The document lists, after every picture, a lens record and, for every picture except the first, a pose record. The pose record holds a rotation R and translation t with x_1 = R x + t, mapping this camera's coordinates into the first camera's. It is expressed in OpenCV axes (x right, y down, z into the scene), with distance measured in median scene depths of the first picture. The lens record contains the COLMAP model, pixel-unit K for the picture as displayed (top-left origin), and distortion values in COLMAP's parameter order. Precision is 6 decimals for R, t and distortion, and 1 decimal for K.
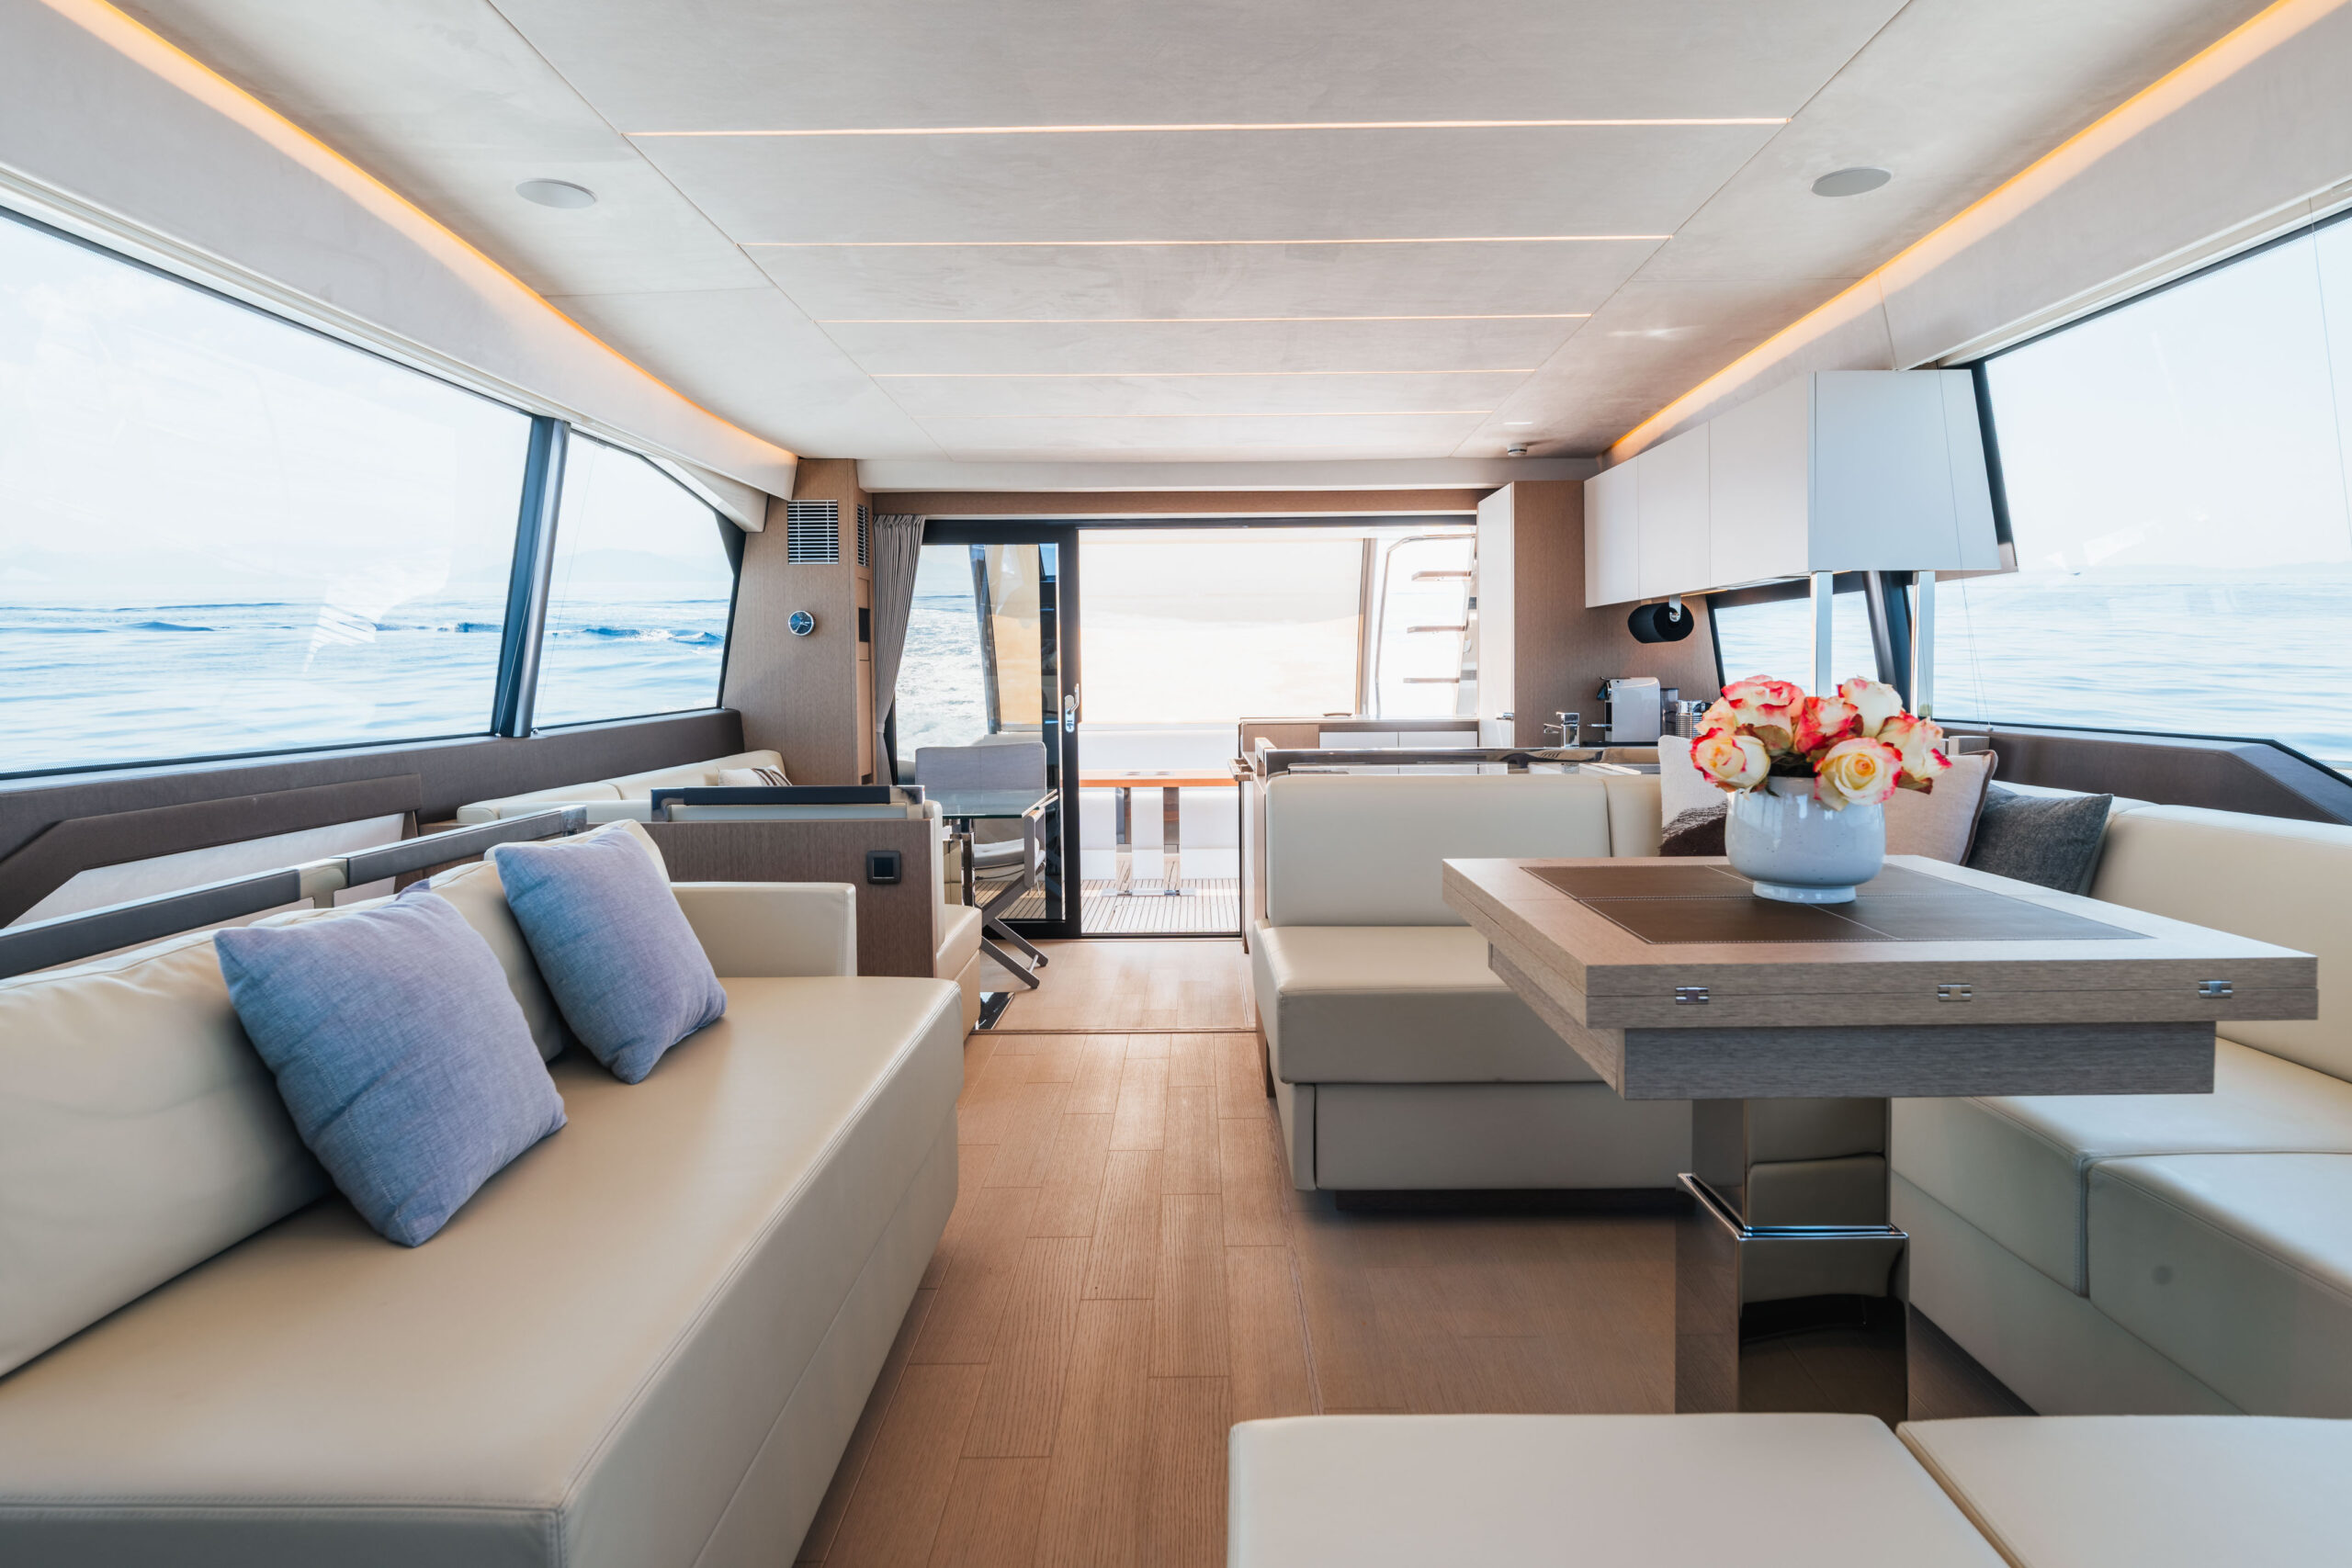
lens RADIAL K [[1351.1, 0, 1200.8], [0, 1351.1, 708.0], [0, 0, 1]] dist [0.000248, -0.000053]
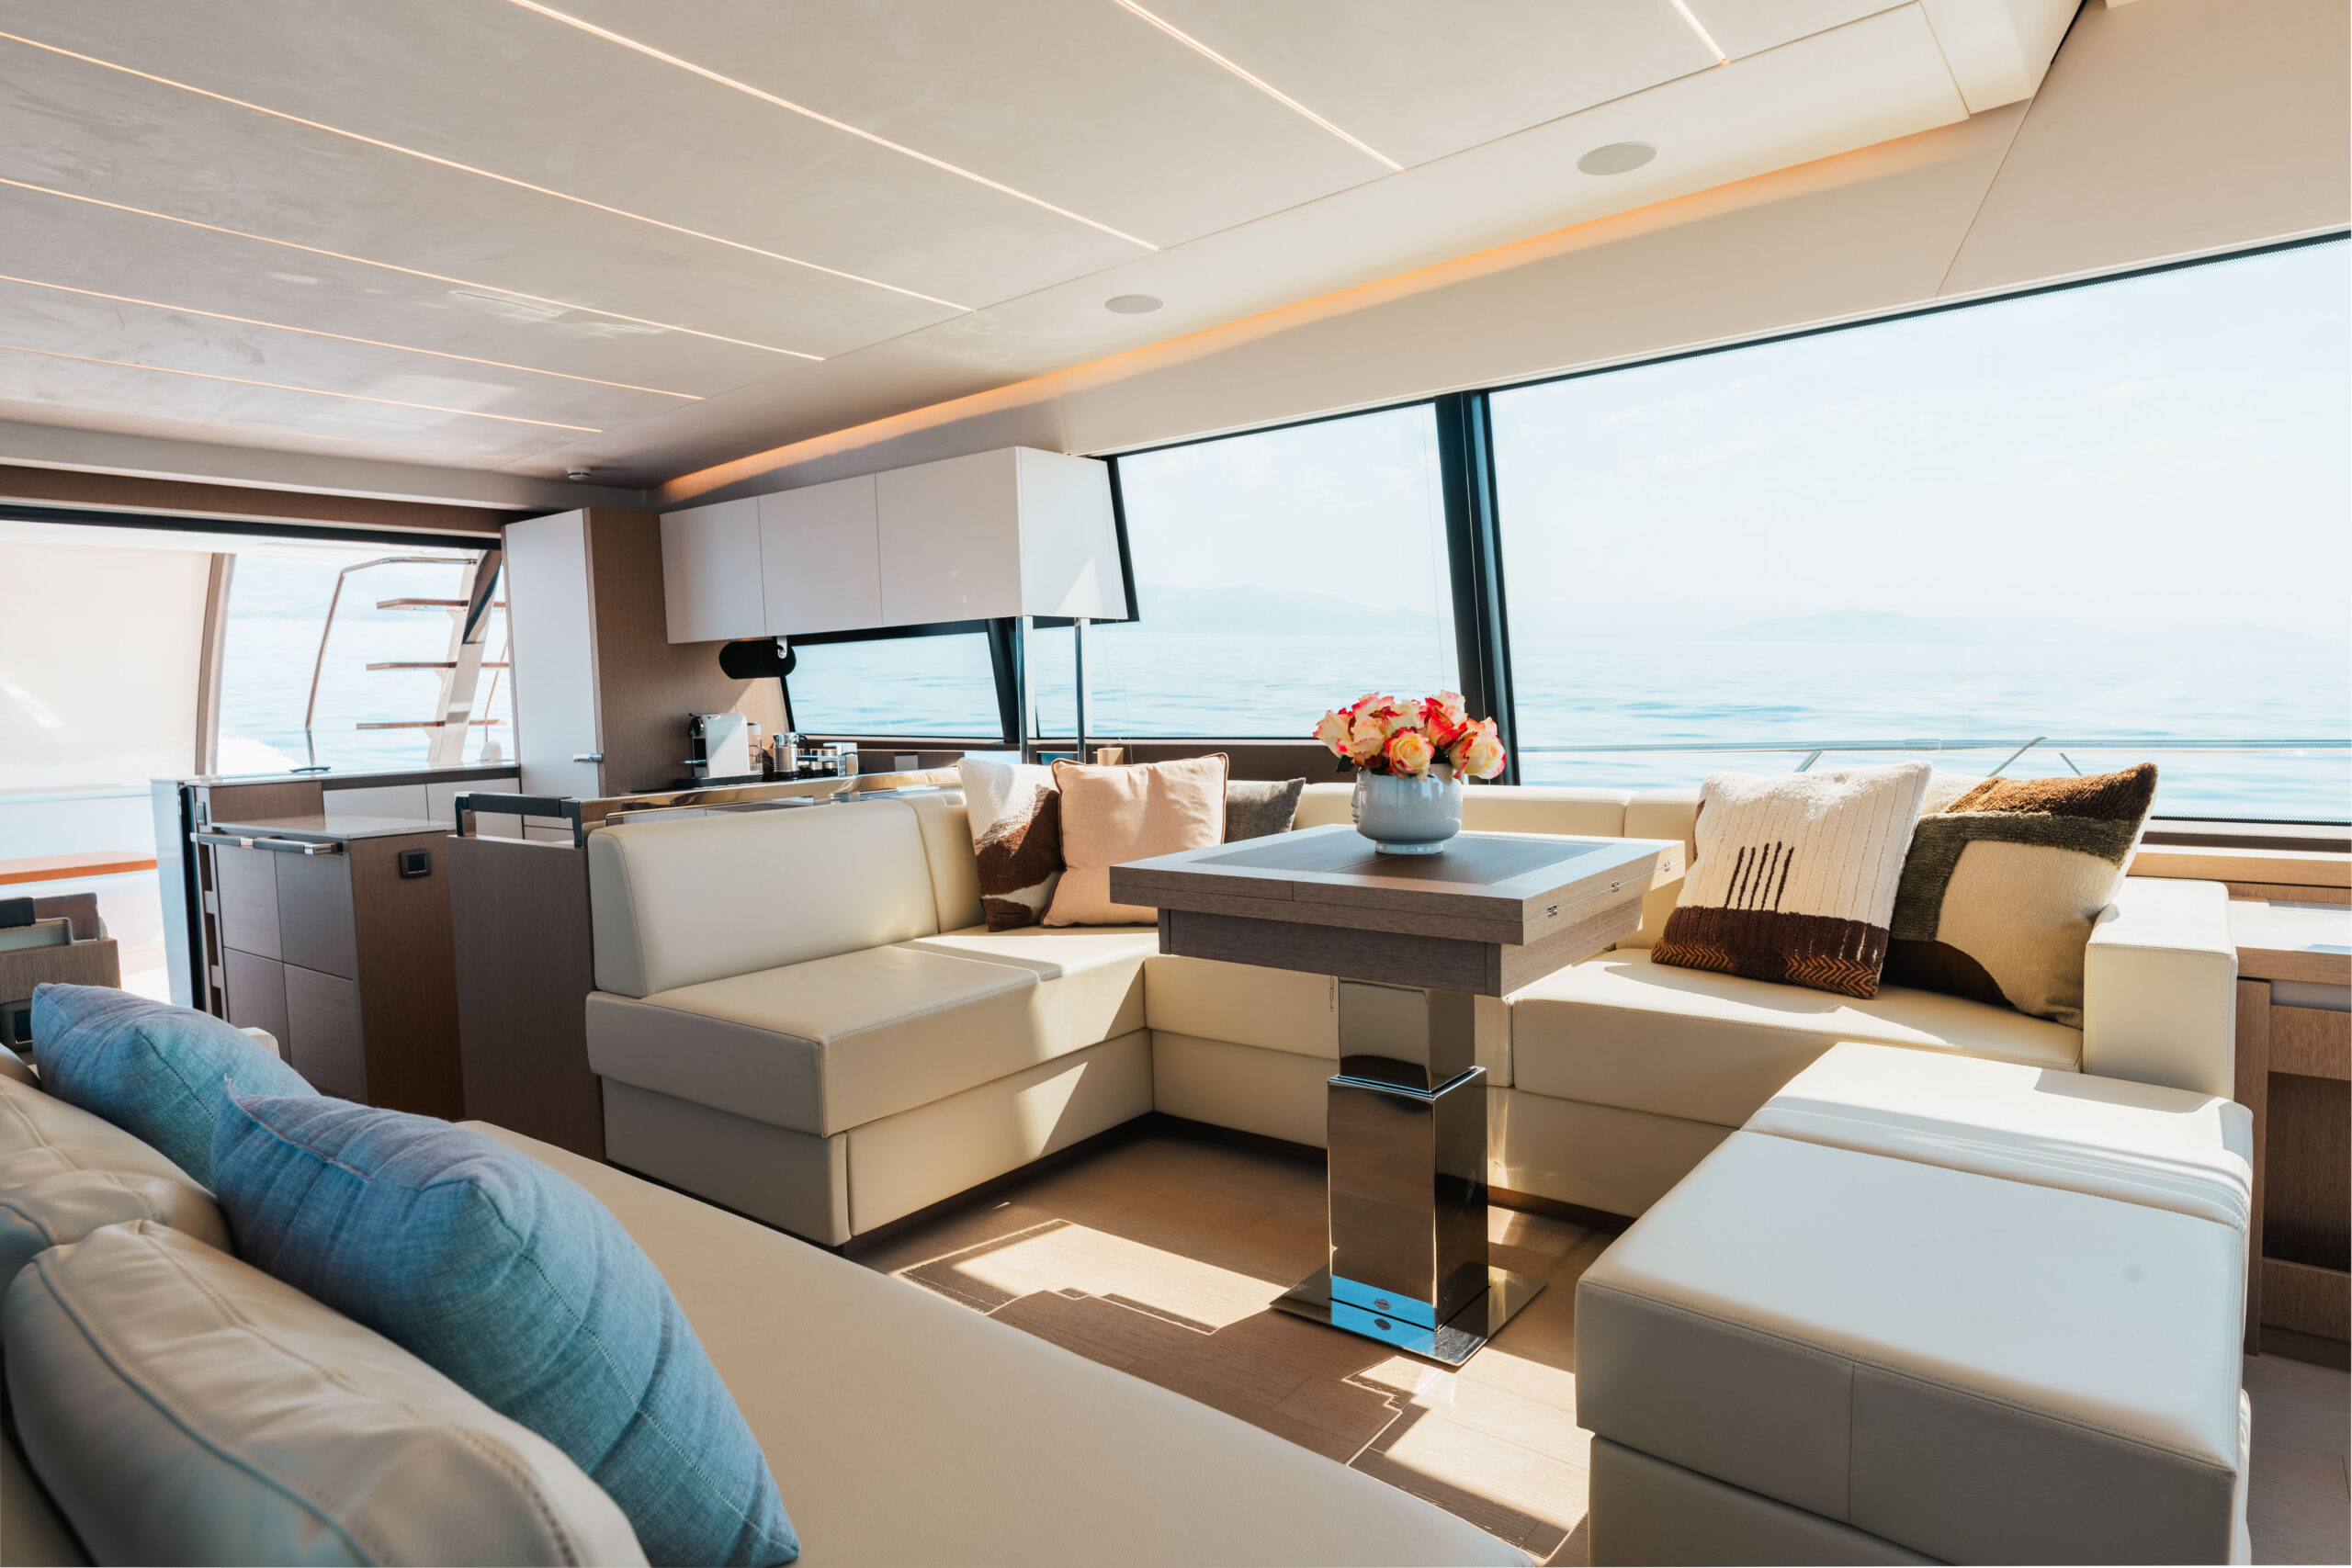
lens RADIAL K [[1311.1, 0, 1176.0], [0, 1311.1, 784.0], [0, 0, 1]] dist [0.002574, 0.000337]
pose [[0.618766, -0.063980, 0.782966, -0.247319], [0.043420, 0.997940, 0.047233, -0.001253], [-0.784375, 0.004770, 0.620269, 0.117135]]
